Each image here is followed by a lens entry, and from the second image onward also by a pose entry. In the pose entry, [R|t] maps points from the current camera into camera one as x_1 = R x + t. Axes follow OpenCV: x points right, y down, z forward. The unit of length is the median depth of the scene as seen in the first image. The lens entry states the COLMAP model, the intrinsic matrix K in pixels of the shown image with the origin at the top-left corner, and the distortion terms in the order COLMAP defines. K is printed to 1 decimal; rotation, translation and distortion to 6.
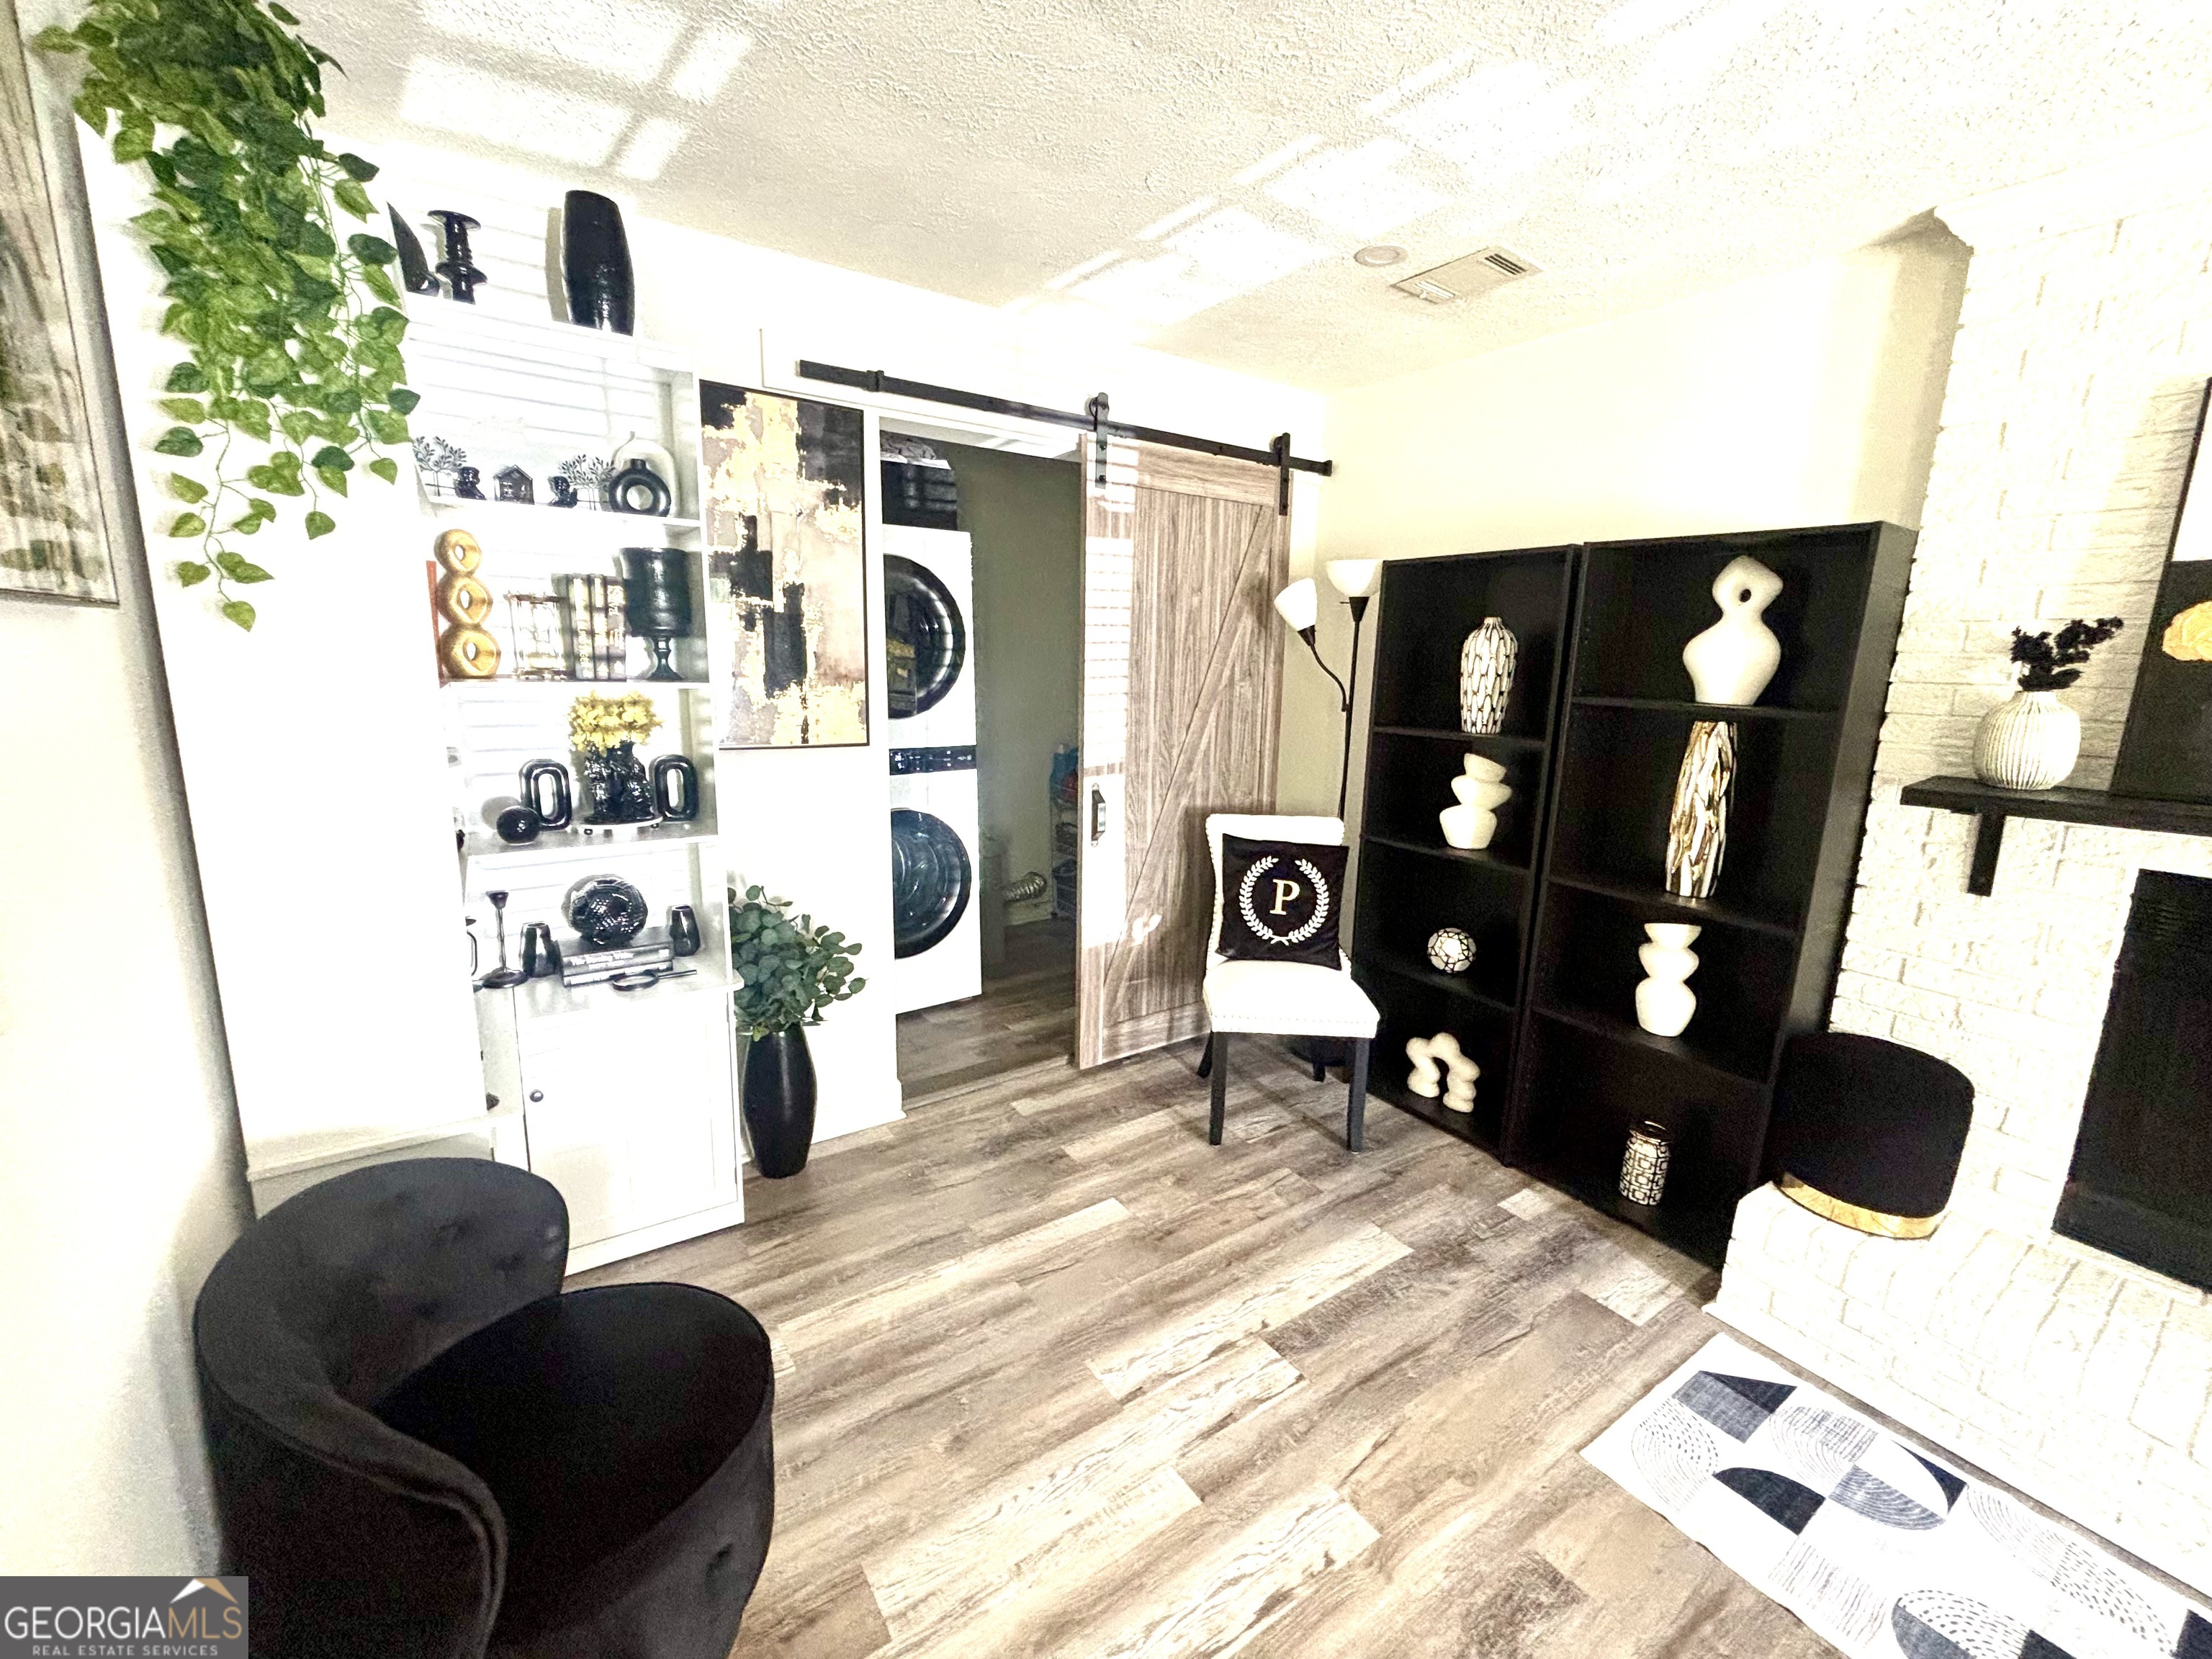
lens RADIAL K [[897.4, 0, 1105.2], [0, 897.4, 828.4], [0, 0, 1]] dist [0.001187, -0.000407]
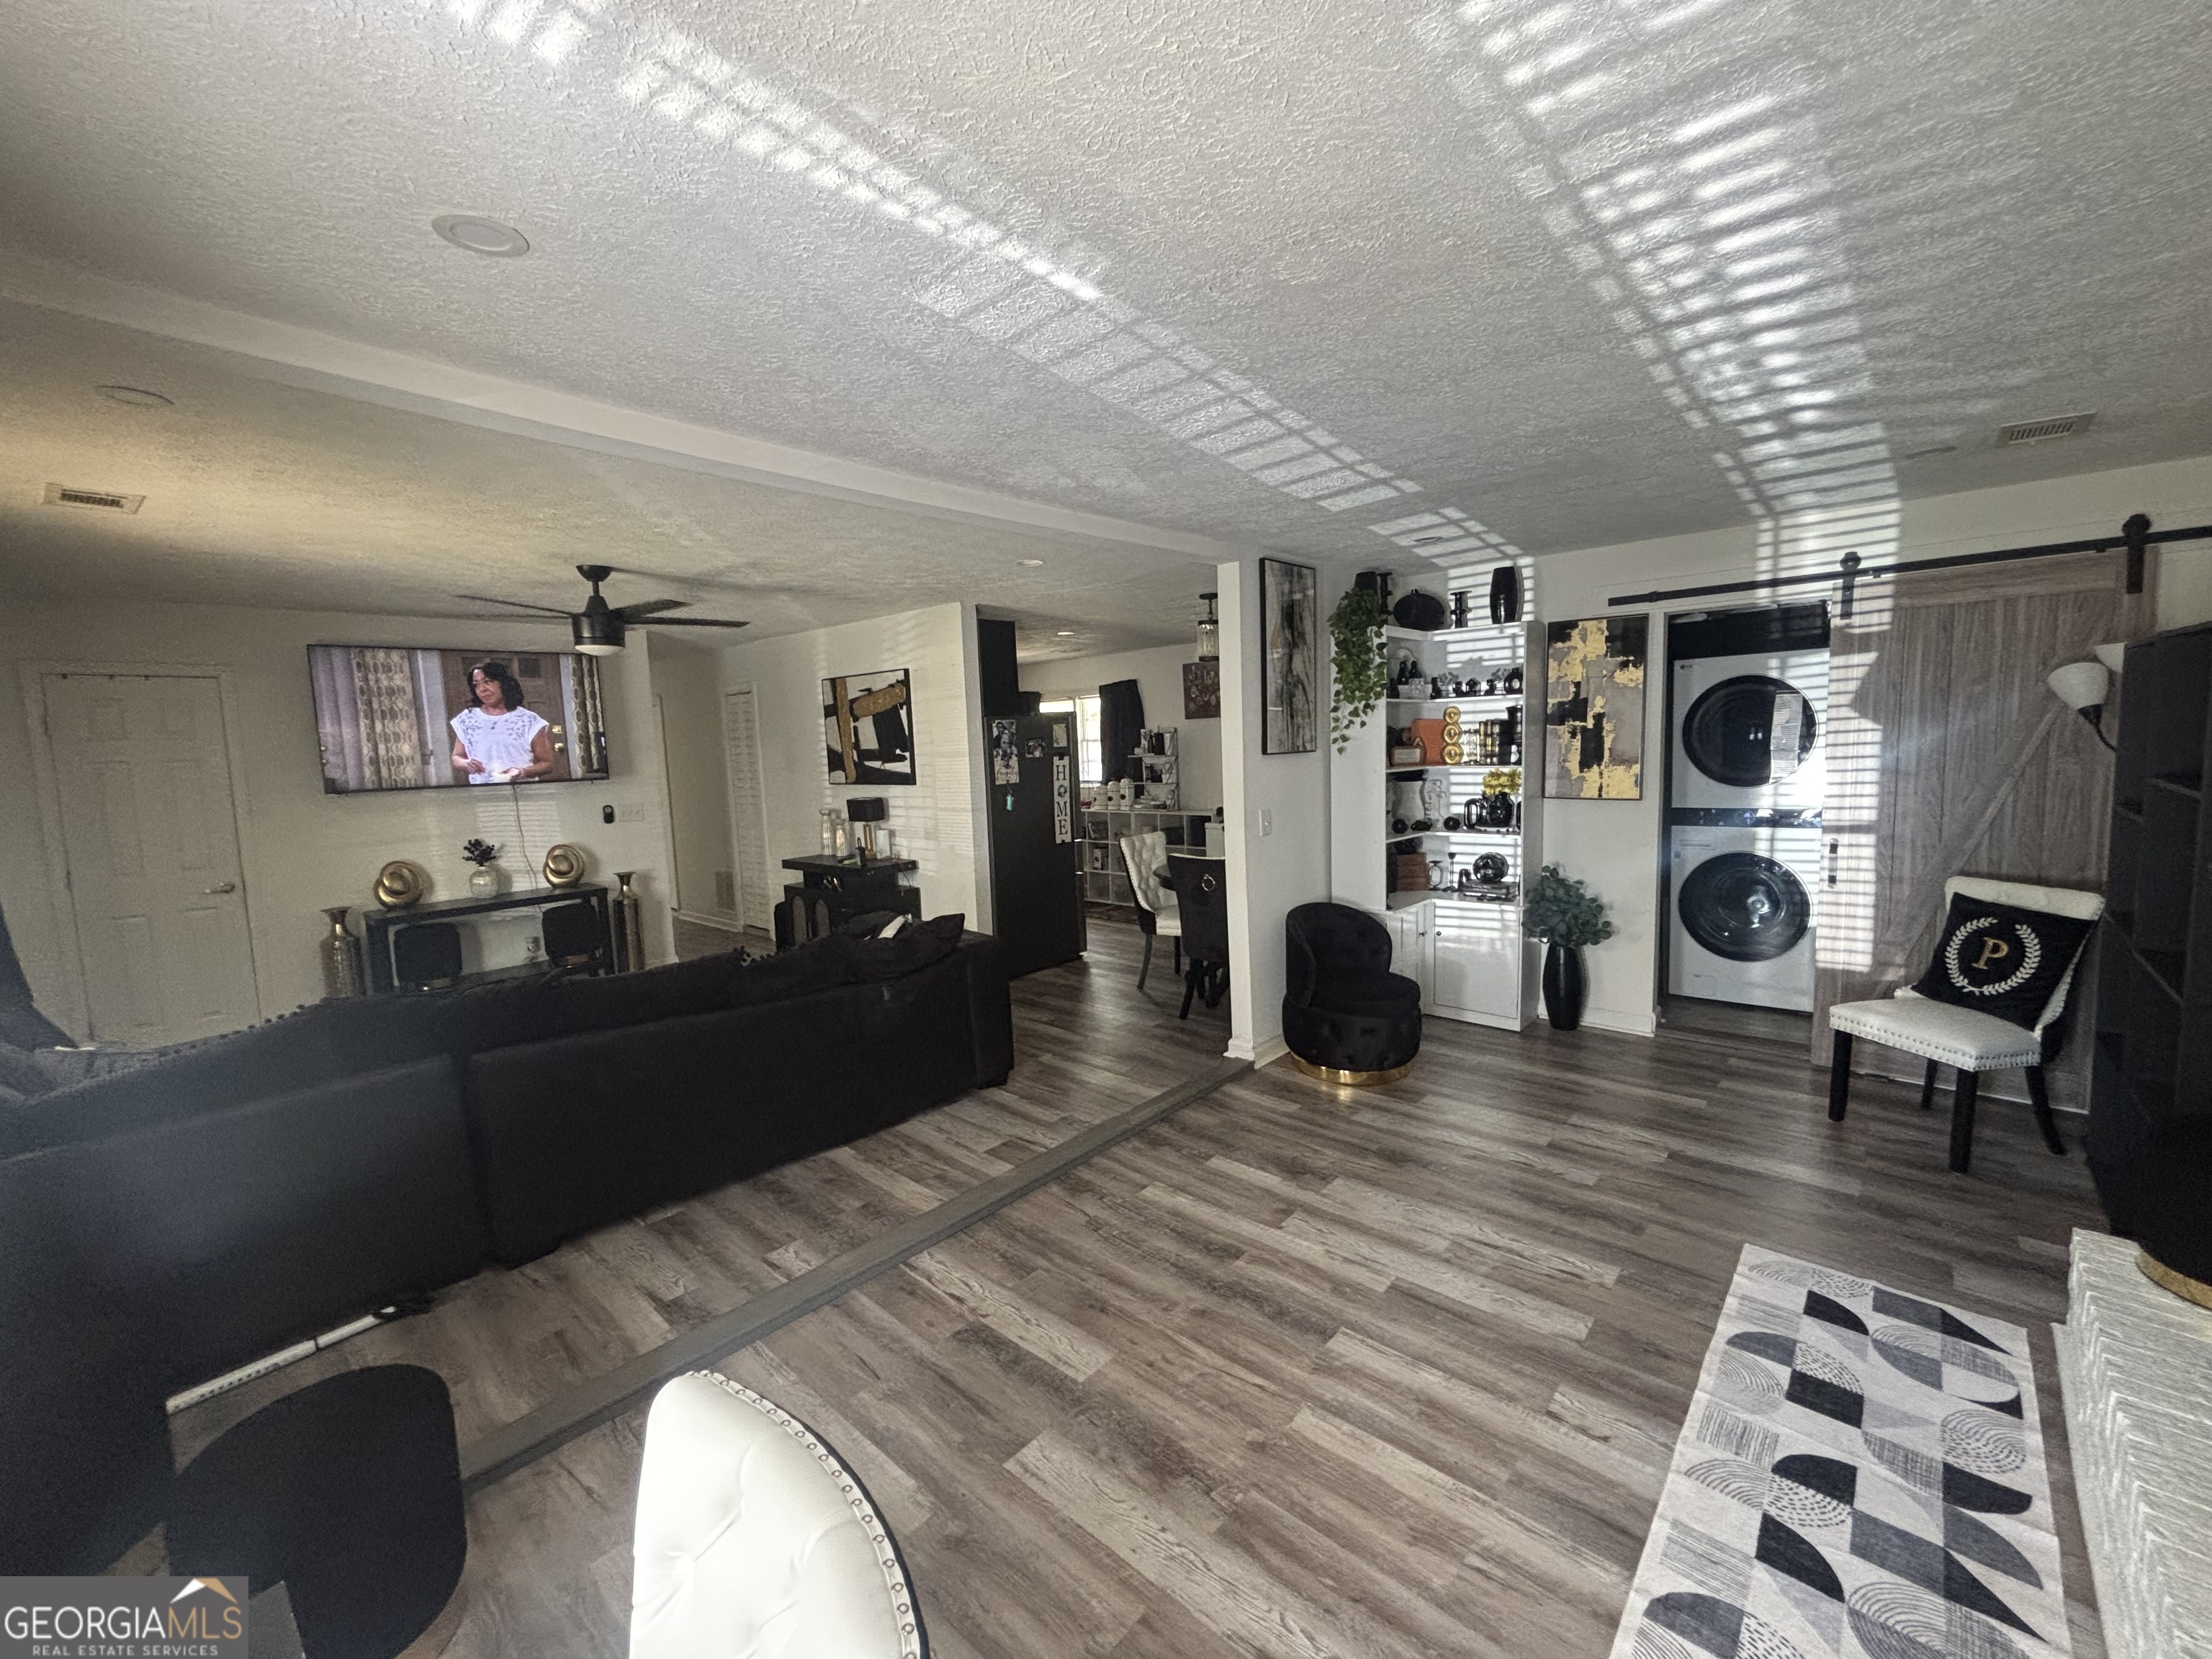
lens RADIAL K [[897.4, 0, 1105.9], [0, 897.4, 831.6], [0, 0, 1]] dist [0.001187, -0.000407]
pose [[0.230081, 0.069089, -0.970716, 1.250850], [-0.142670, 0.989094, 0.036581, 0.052258], [0.962657, 0.130075, 0.237428, -0.406822]]
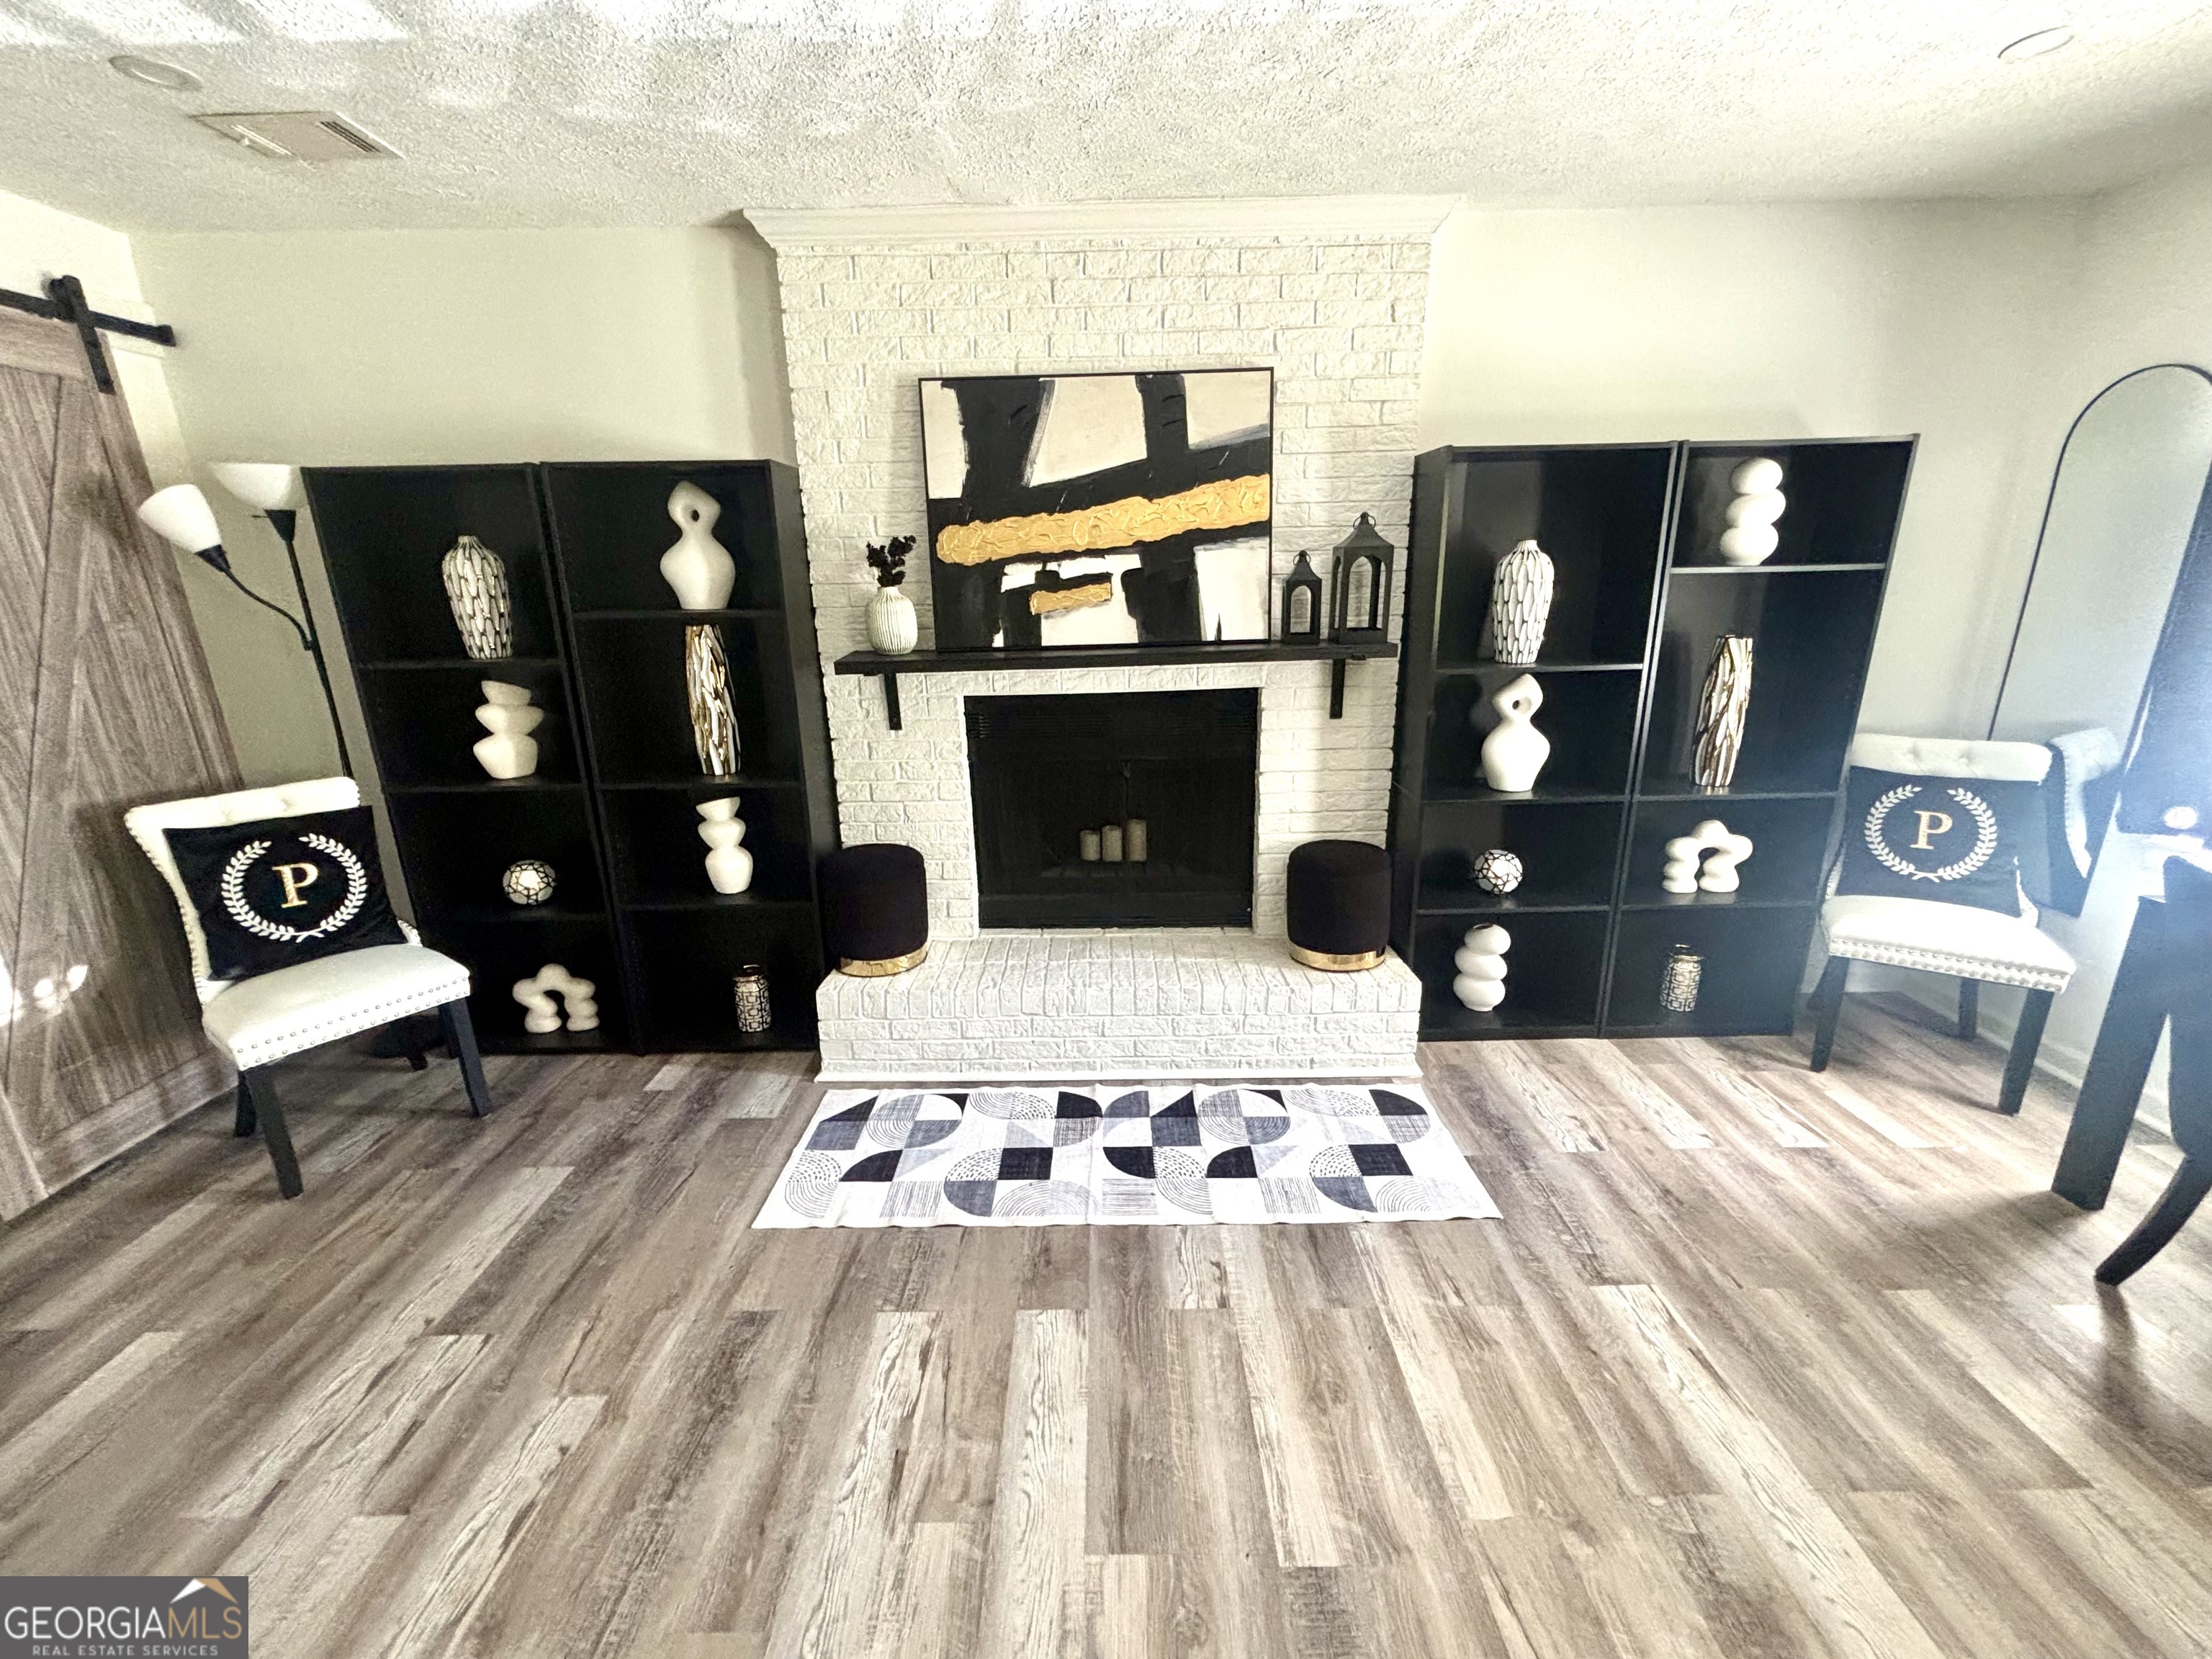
lens RADIAL K [[897.4, 0, 1106.1], [0, 897.4, 829.4], [0, 0, 1]] dist [0.001187, -0.000407]
pose [[0.563341, -0.262978, 0.783256, -0.017077], [0.189190, 0.963864, 0.187546, 0.017591], [-0.804273, 0.042532, 0.592737, -0.110418]]
